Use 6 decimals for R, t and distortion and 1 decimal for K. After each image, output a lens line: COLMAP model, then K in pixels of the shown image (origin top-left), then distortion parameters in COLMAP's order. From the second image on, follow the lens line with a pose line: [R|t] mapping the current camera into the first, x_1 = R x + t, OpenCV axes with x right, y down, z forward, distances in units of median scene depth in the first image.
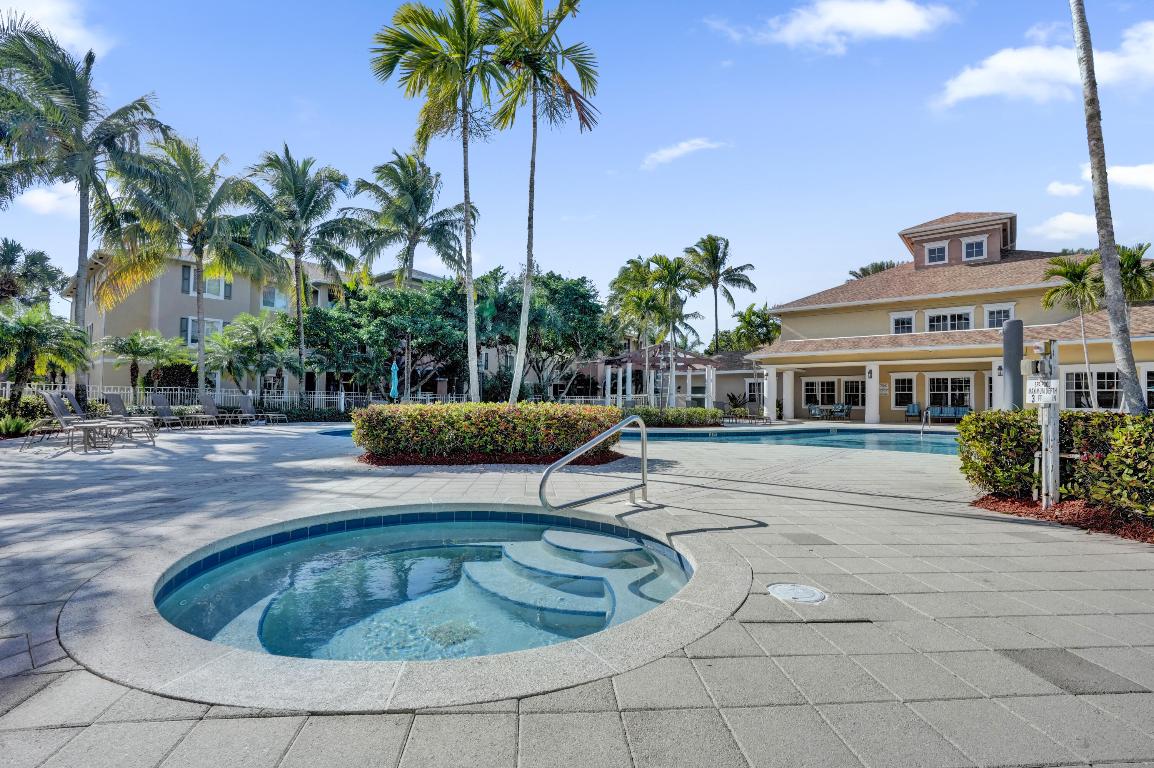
lens RADIAL K [[534.8, 0, 576.3], [0, 534.8, 378.1], [0, 0, 1]] dist [-0.073215, 0.030511]
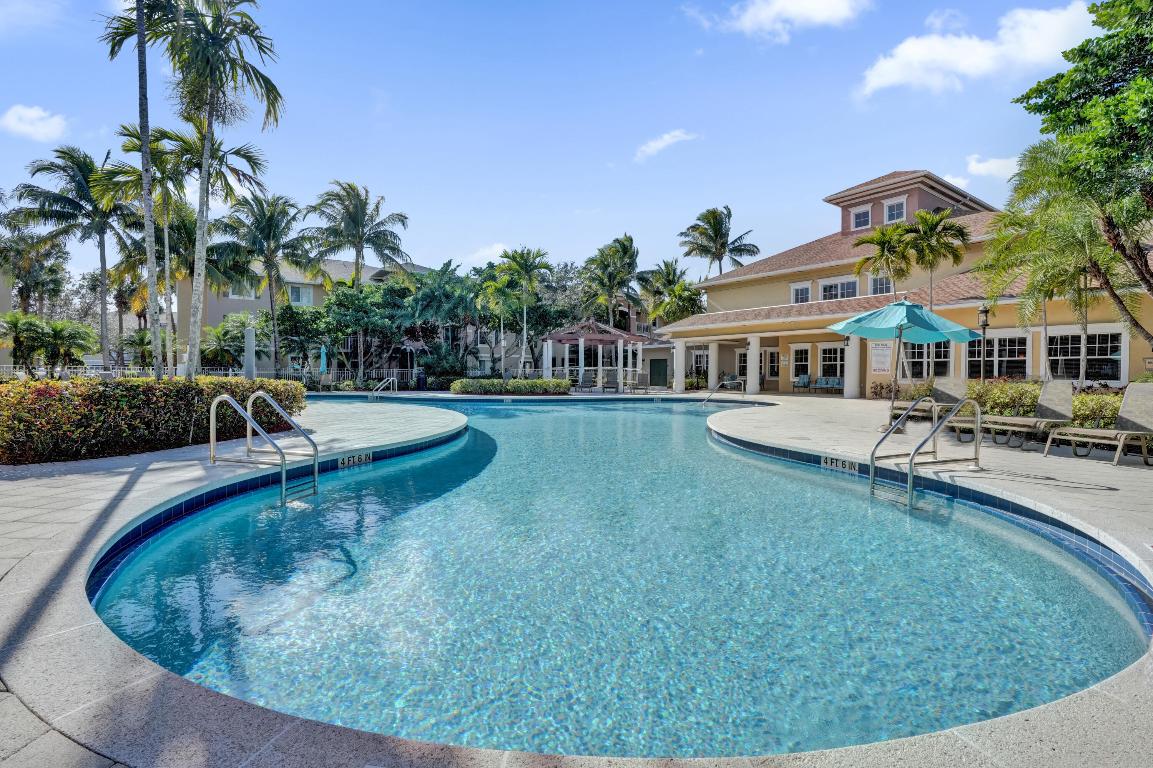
lens RADIAL K [[534.3, 0, 575.8], [0, 534.3, 378.1], [0, 0, 1]] dist [-0.073215, 0.030511]
pose [[0.974143, -0.014625, -0.225459, 0.421229], [0.026710, 0.998359, 0.050645, -0.006489], [0.224349, -0.055358, 0.972935, -0.086442]]
